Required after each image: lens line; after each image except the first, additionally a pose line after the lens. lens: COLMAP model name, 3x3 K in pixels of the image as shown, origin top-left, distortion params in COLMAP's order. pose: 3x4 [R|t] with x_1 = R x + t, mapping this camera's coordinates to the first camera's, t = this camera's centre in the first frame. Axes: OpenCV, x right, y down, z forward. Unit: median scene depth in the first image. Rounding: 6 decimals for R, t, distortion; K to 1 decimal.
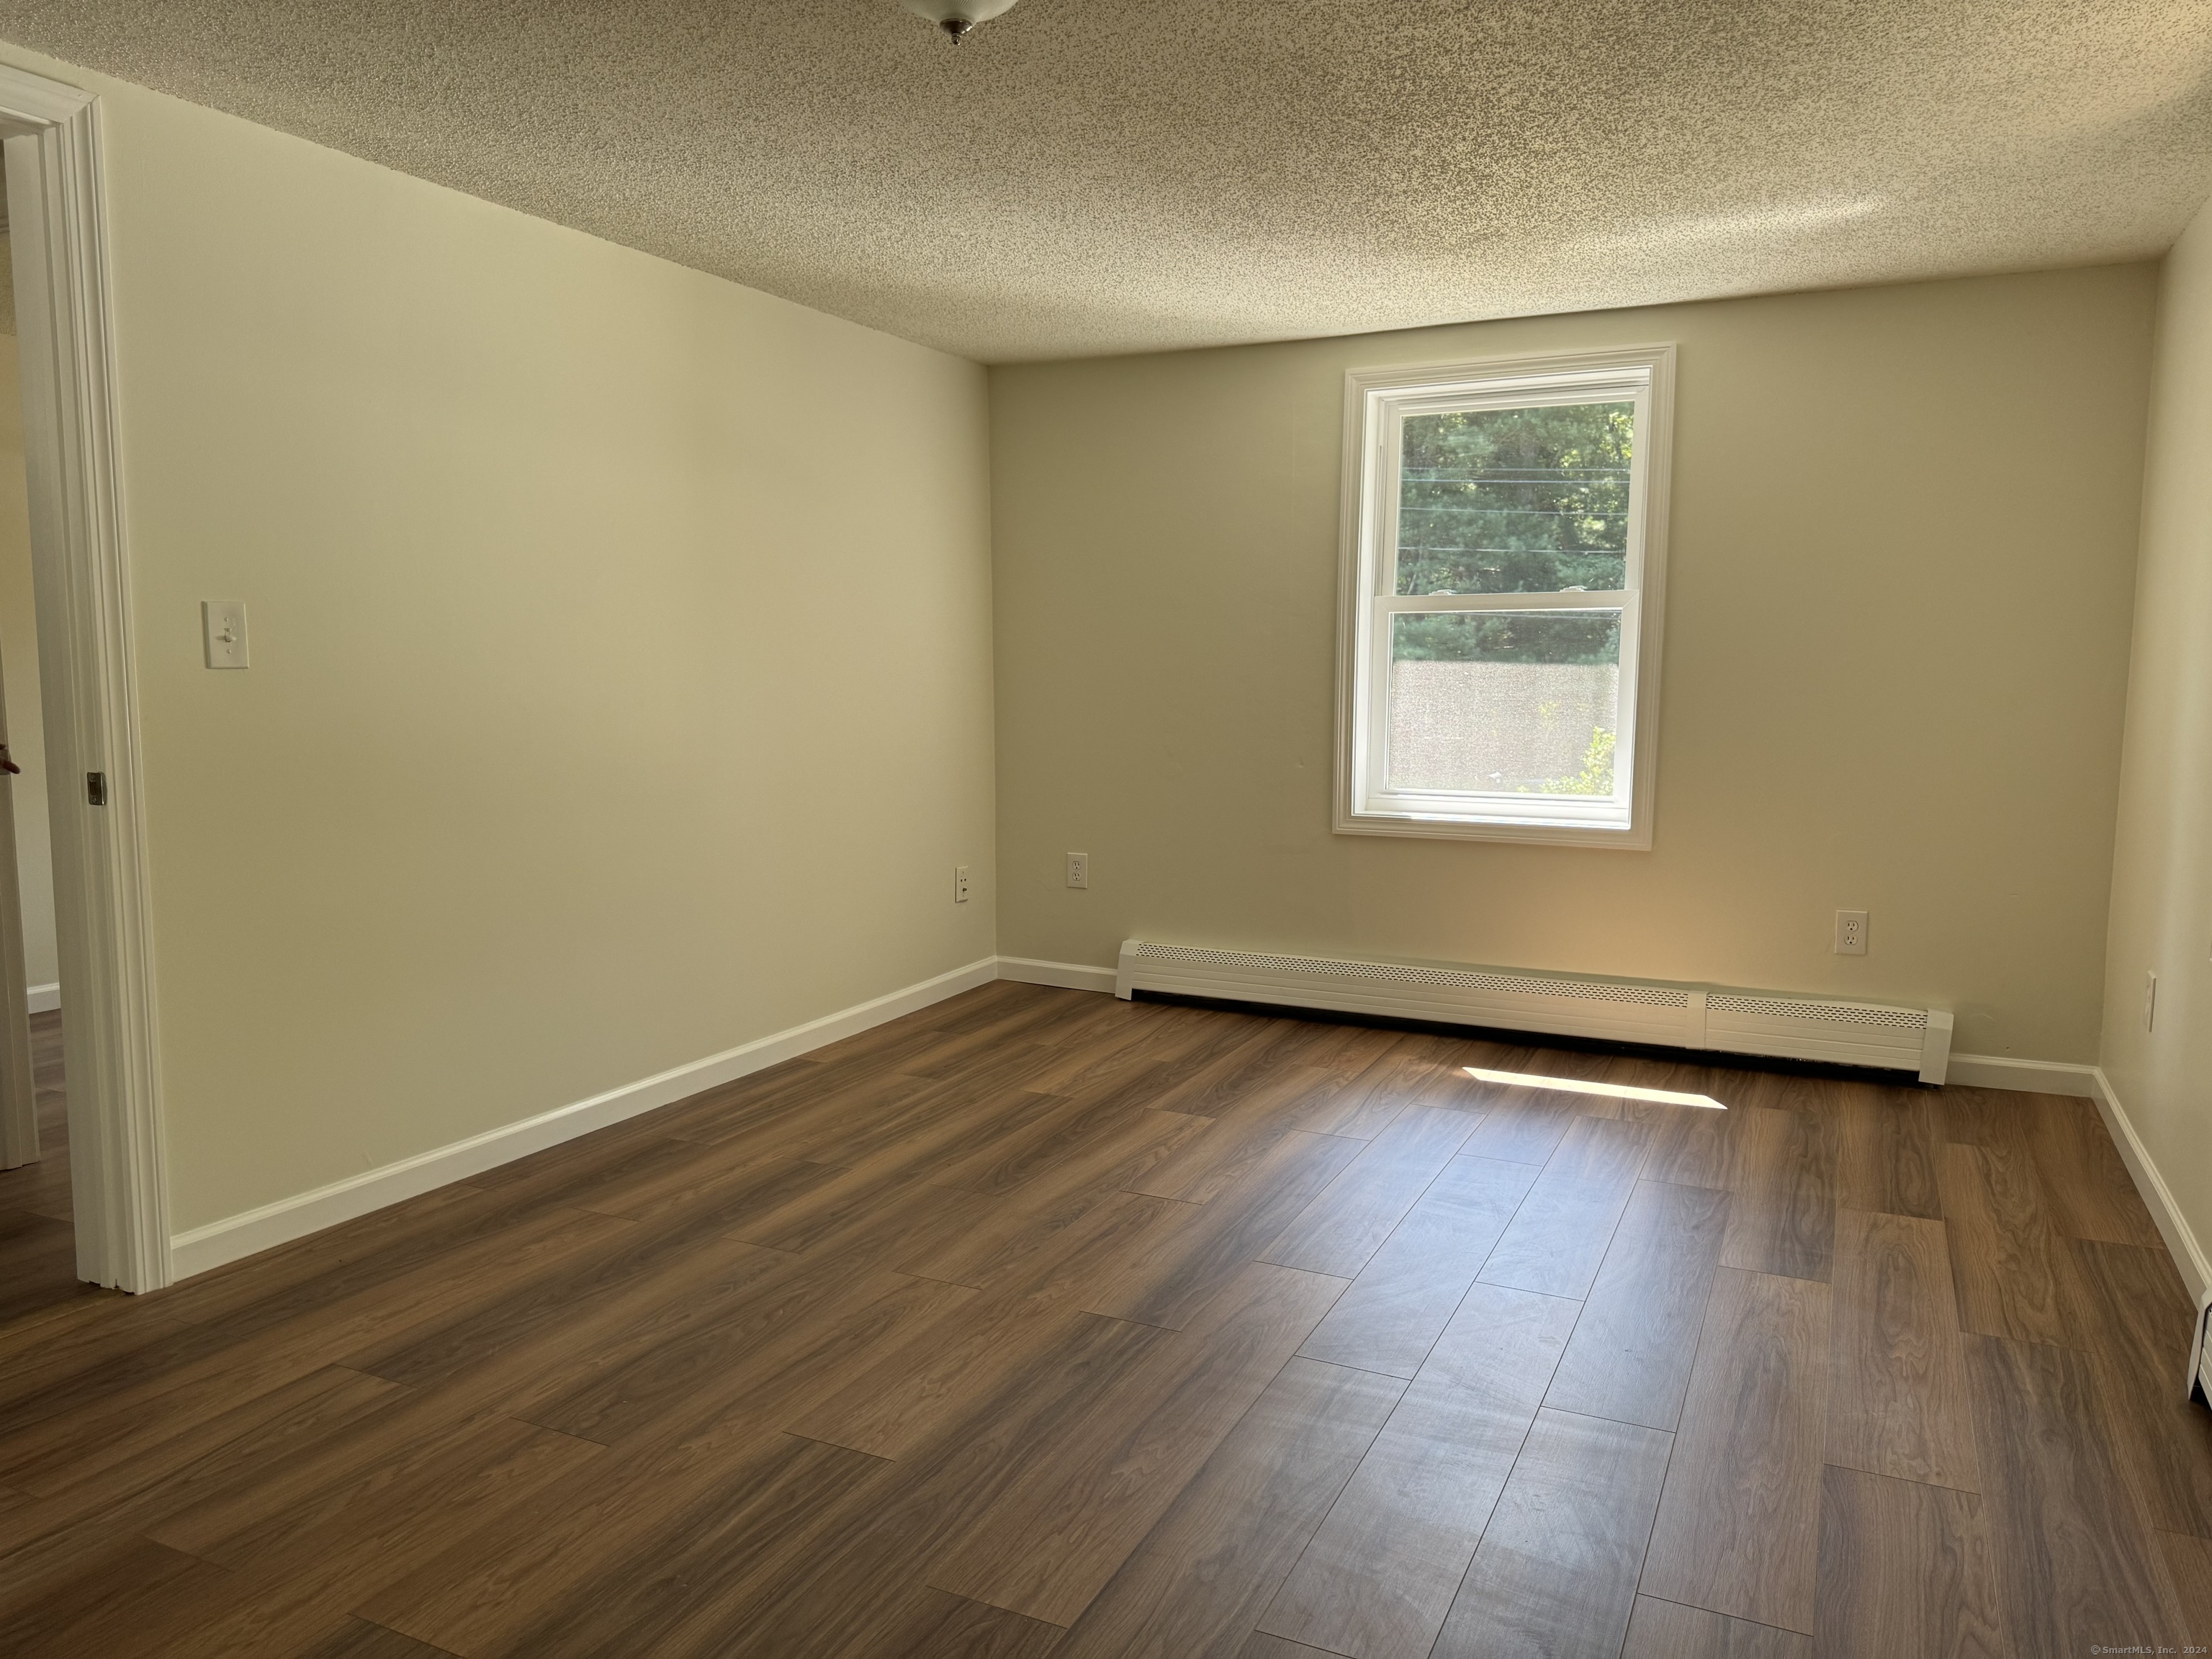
lens RADIAL K [[1560.5, 0, 1123.6], [0, 1560.5, 840.5], [0, 0, 1]] dist [0.010123, -0.008601]
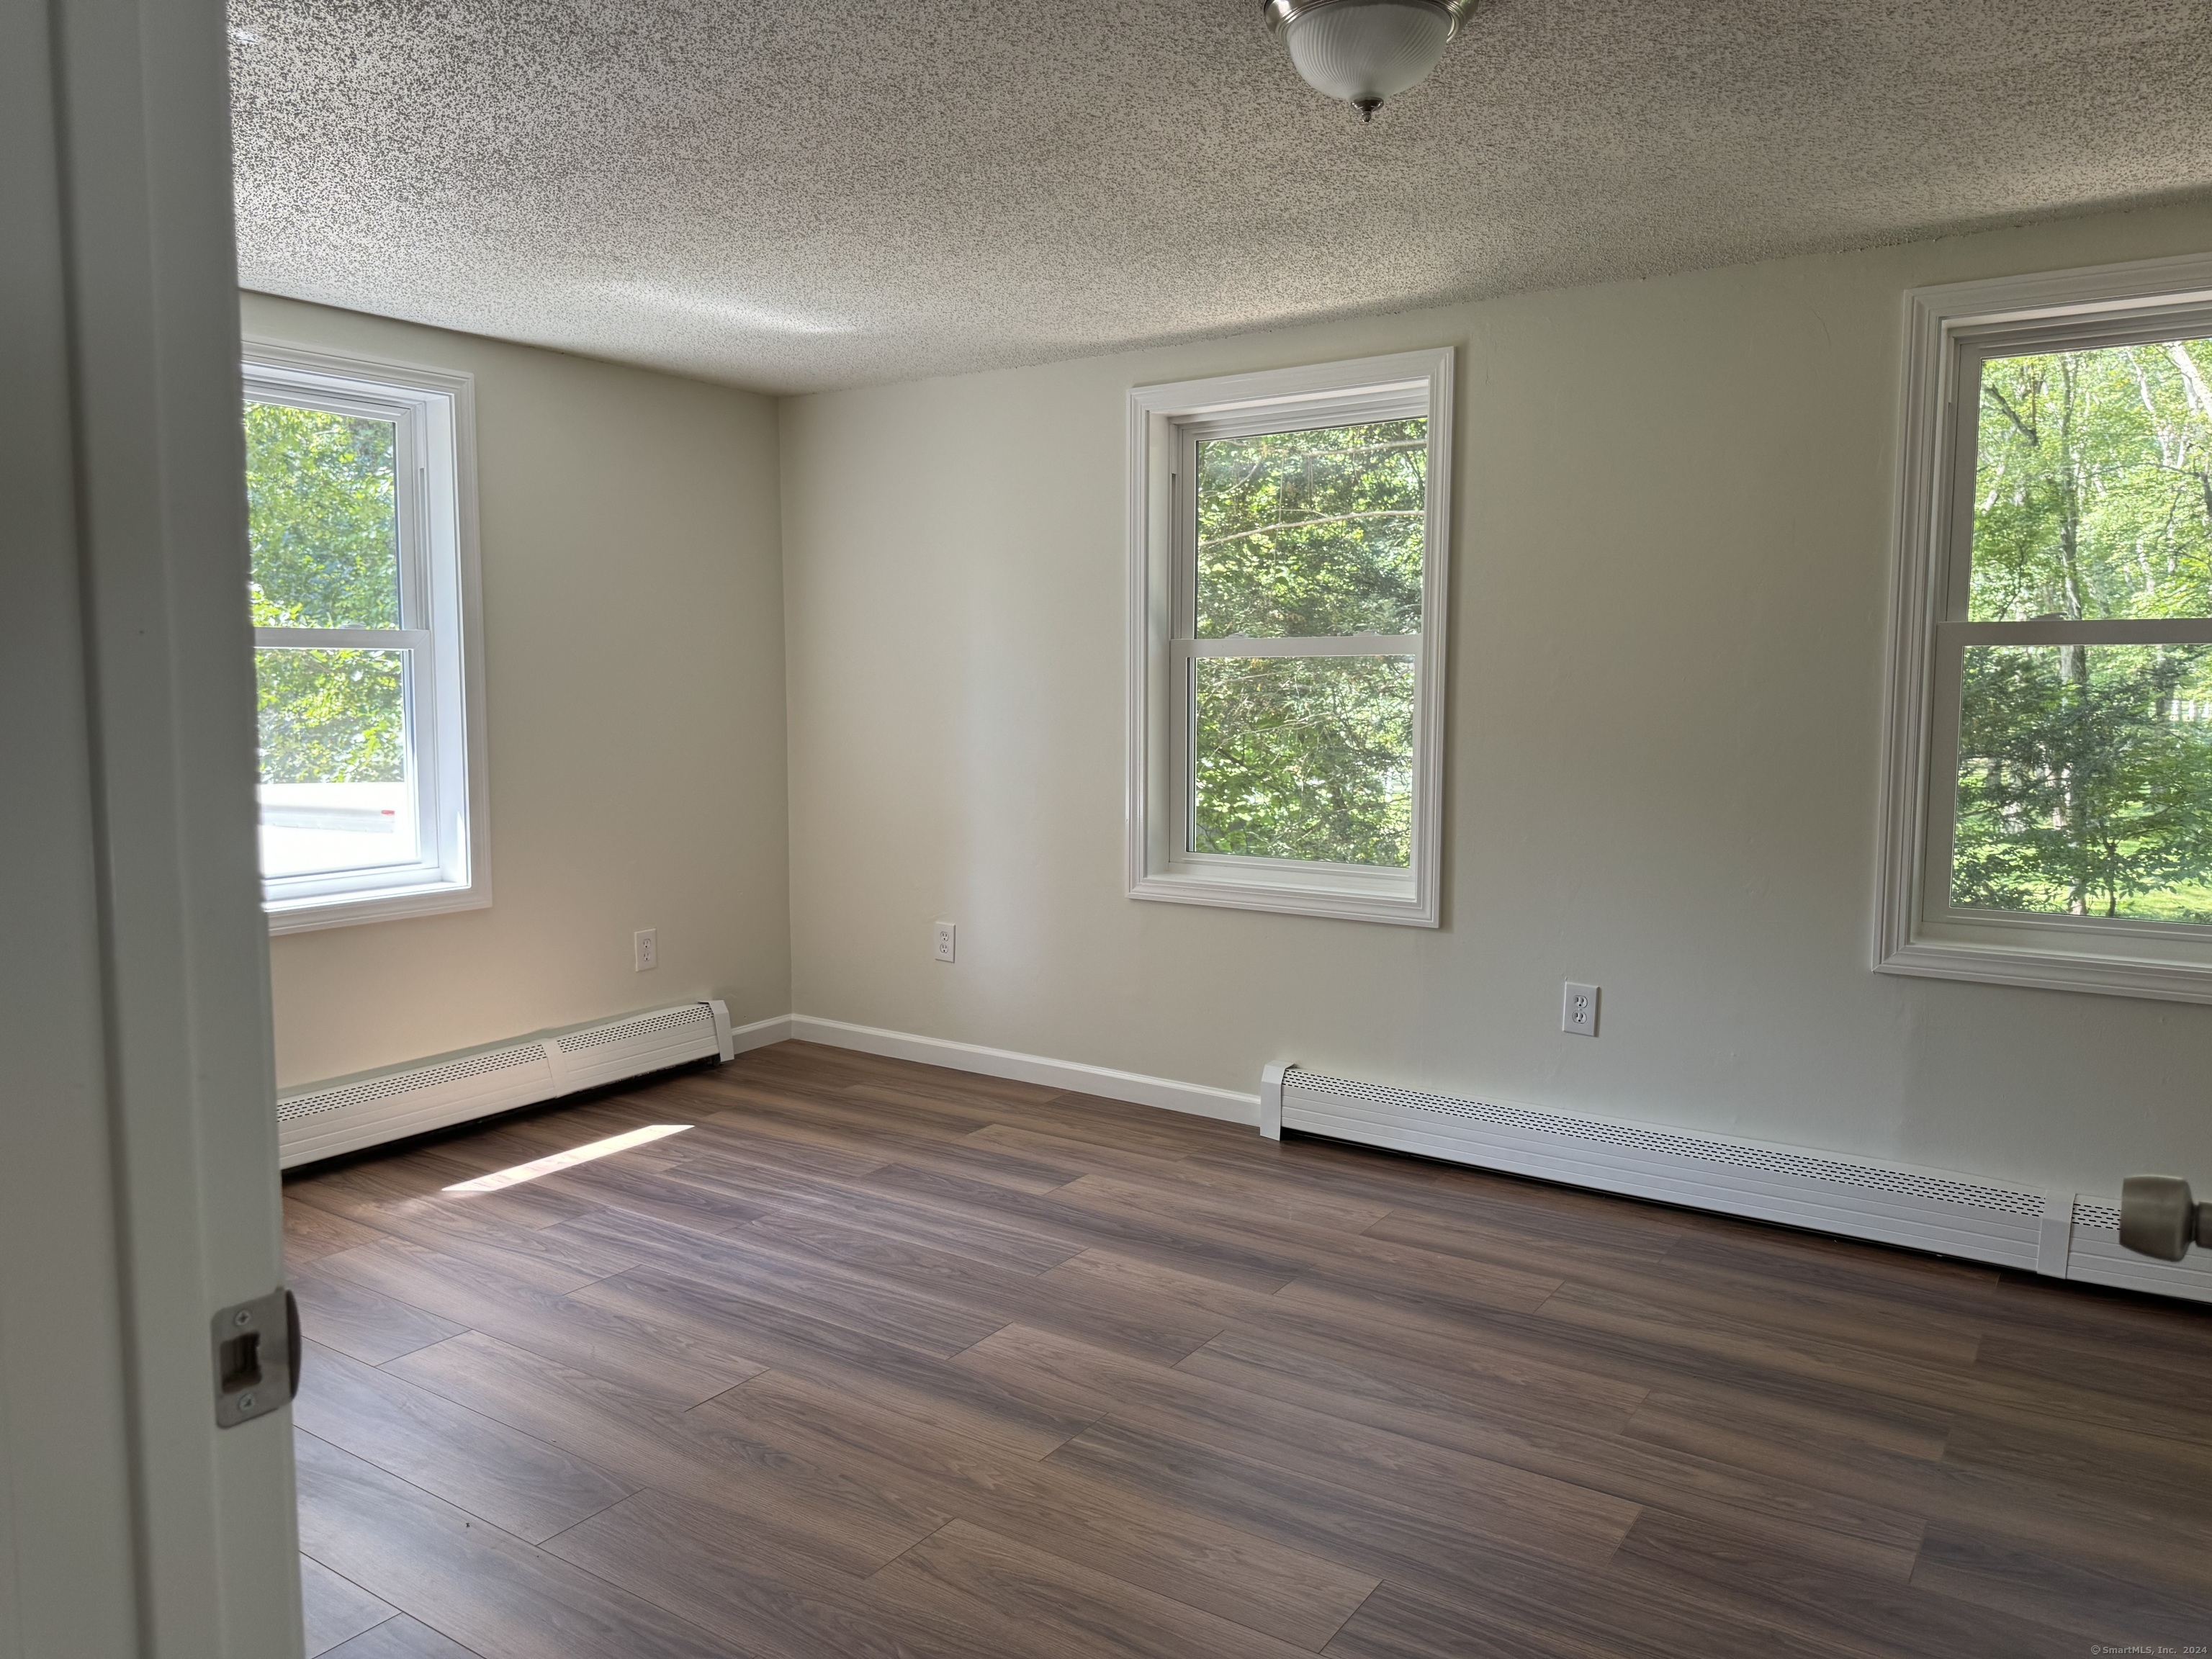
lens RADIAL K [[1567.4, 0, 1042.6], [0, 1567.4, 815.7], [0, 0, 1]] dist [0.138539, -0.357149]
pose [[0.170039, -0.093707, 0.980972, -0.639208], [0.119569, 0.990075, 0.073851, -0.093146], [-0.978156, 0.104736, 0.179556, 0.580668]]
